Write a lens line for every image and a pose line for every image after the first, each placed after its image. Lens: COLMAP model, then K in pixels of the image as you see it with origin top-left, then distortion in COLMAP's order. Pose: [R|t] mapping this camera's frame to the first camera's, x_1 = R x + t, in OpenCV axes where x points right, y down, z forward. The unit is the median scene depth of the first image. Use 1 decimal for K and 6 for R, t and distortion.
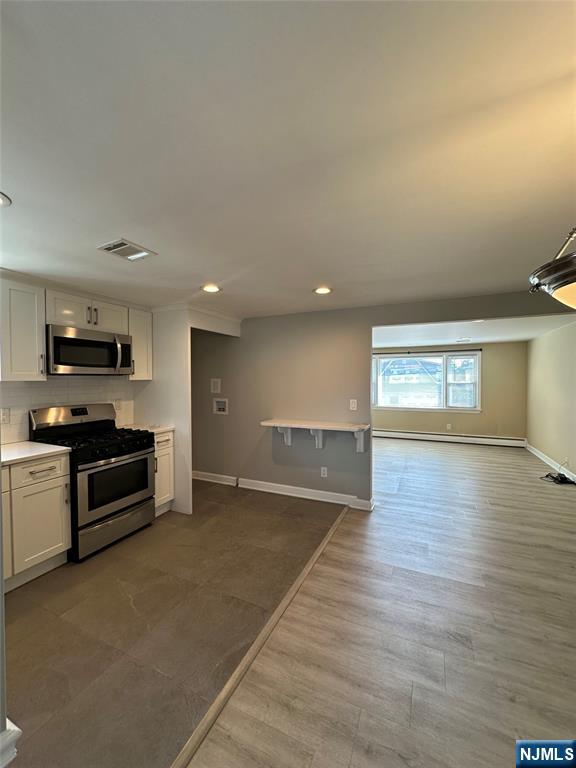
lens RADIAL K [[308.3, 0, 287.4], [0, 308.3, 383.4], [0, 0, 1]] dist [-0.004206, 0.000606]
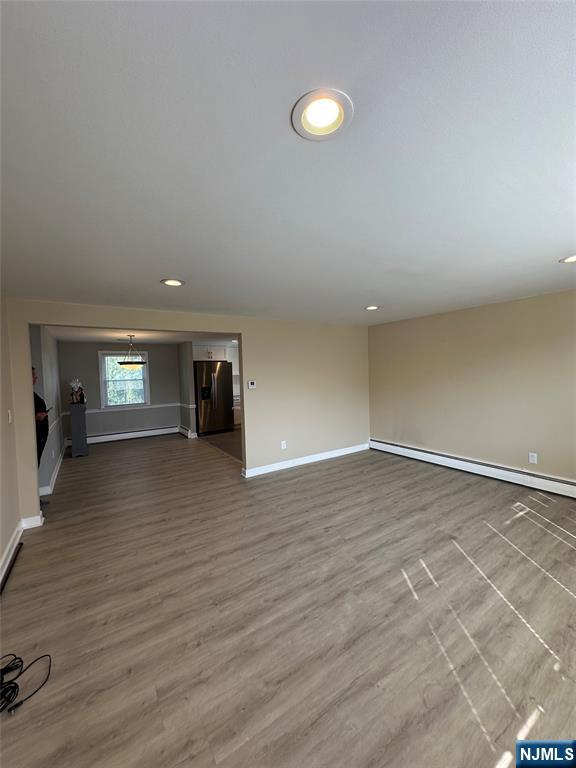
lens RADIAL K [[305.3, 0, 287.0], [0, 305.3, 384.8], [0, 0, 1]] dist [-0.001471, 0.000506]
pose [[-0.527405, 0.054709, -0.847851, 1.382852], [0.022164, 0.998471, 0.050641, -0.037832], [0.849325, 0.007916, -0.527811, 2.034327]]
